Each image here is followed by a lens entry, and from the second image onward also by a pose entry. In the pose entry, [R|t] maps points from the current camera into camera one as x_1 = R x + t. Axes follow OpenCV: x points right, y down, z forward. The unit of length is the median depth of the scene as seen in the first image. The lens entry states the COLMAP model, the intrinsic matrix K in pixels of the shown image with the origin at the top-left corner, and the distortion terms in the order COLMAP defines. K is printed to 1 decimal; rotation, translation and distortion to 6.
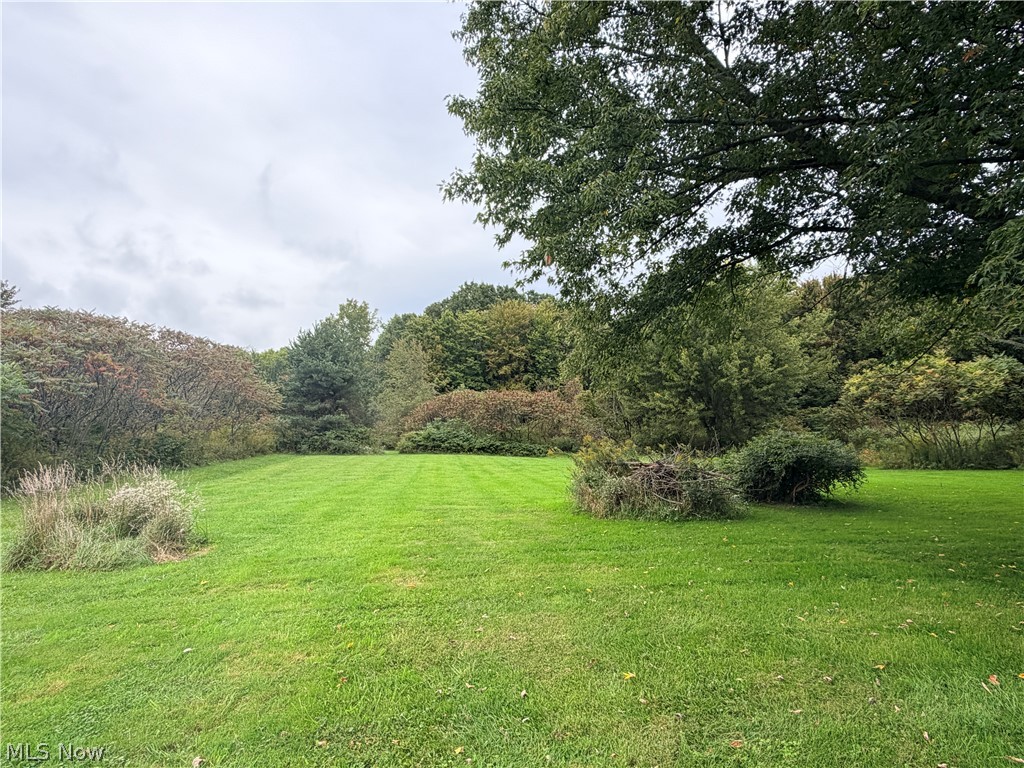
lens RADIAL K [[580.6, 0, 512.1], [0, 580.6, 383.3], [0, 0, 1]] dist [0.005434, -0.007064]
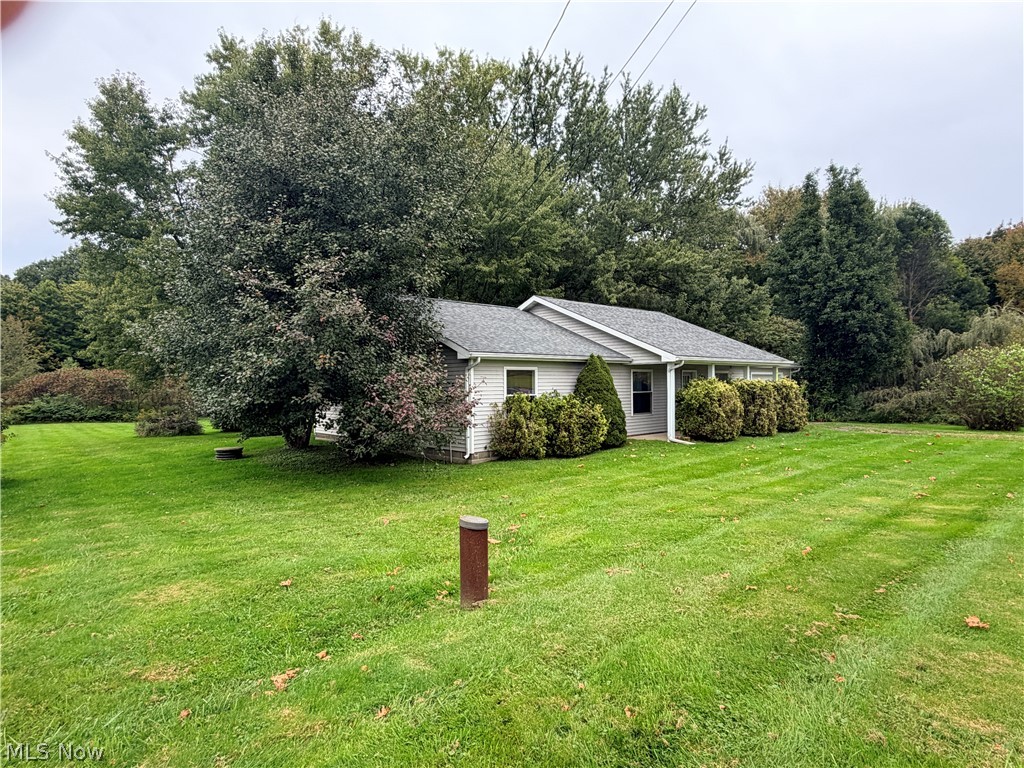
lens RADIAL K [[580.6, 0, 514.0], [0, 580.6, 387.5], [0, 0, 1]] dist [0.005434, -0.007064]
pose [[0.840201, -0.014954, 0.542069, 0.021857], [-0.023981, 0.997617, 0.064691, -0.037986], [-0.541744, -0.067353, 0.837840, -0.369560]]
